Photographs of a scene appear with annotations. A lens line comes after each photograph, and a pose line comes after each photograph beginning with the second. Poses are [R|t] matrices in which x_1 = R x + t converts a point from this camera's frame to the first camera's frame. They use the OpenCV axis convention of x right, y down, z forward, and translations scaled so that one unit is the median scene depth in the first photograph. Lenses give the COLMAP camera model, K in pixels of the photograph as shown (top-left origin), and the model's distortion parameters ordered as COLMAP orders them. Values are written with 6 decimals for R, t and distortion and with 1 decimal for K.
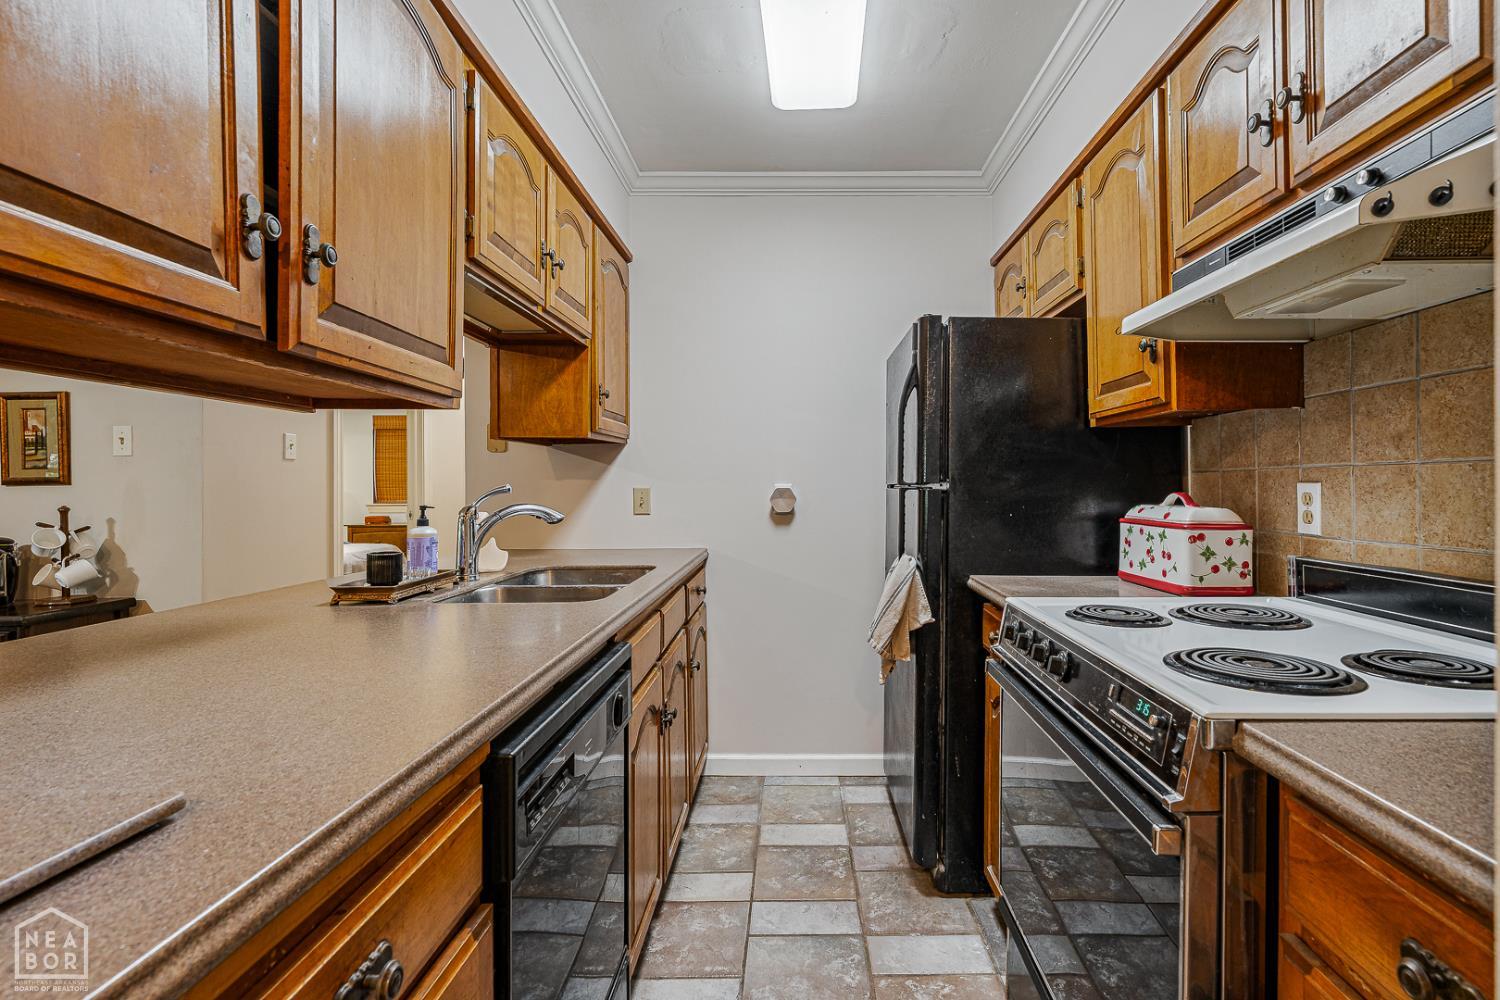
lens RADIAL K [[657.2, 0, 751.3], [0, 657.2, 495.5], [0, 0, 1]] dist [0.000765, 0.000034]
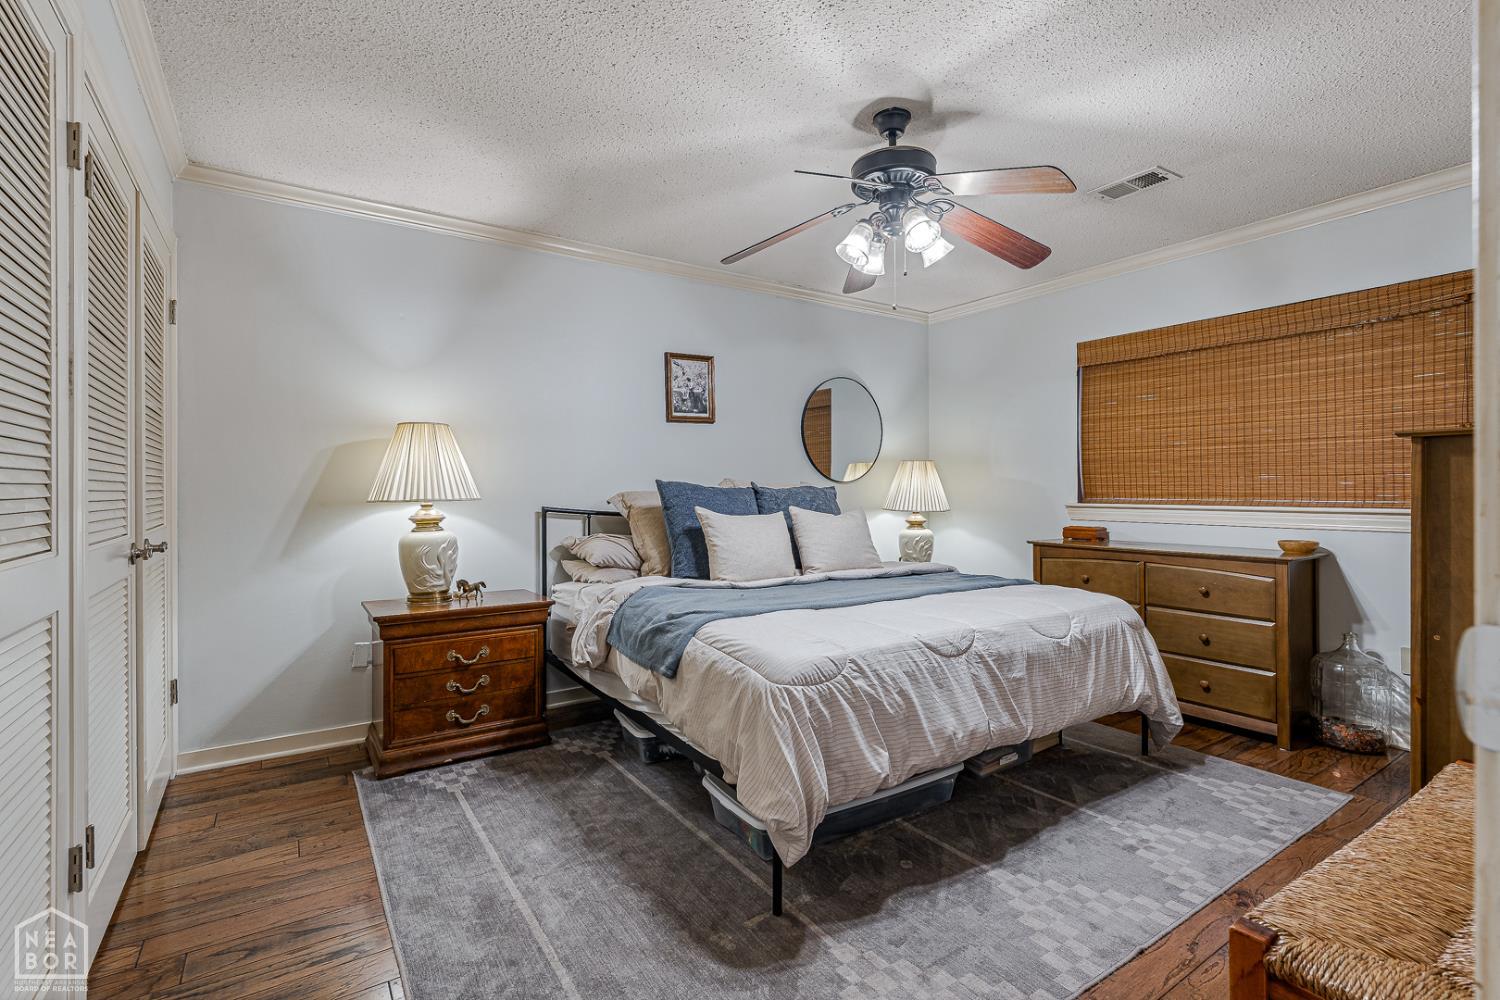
lens RADIAL K [[657.2, 0, 747.9], [0, 657.2, 496.2], [0, 0, 1]] dist [0.000765, 0.000034]
pose [[0.572873, 0.006054, -0.819622, -0.281861], [-0.002492, 0.999981, 0.005644, 0.003877], [0.819640, -0.001191, 0.572877, 0.458904]]
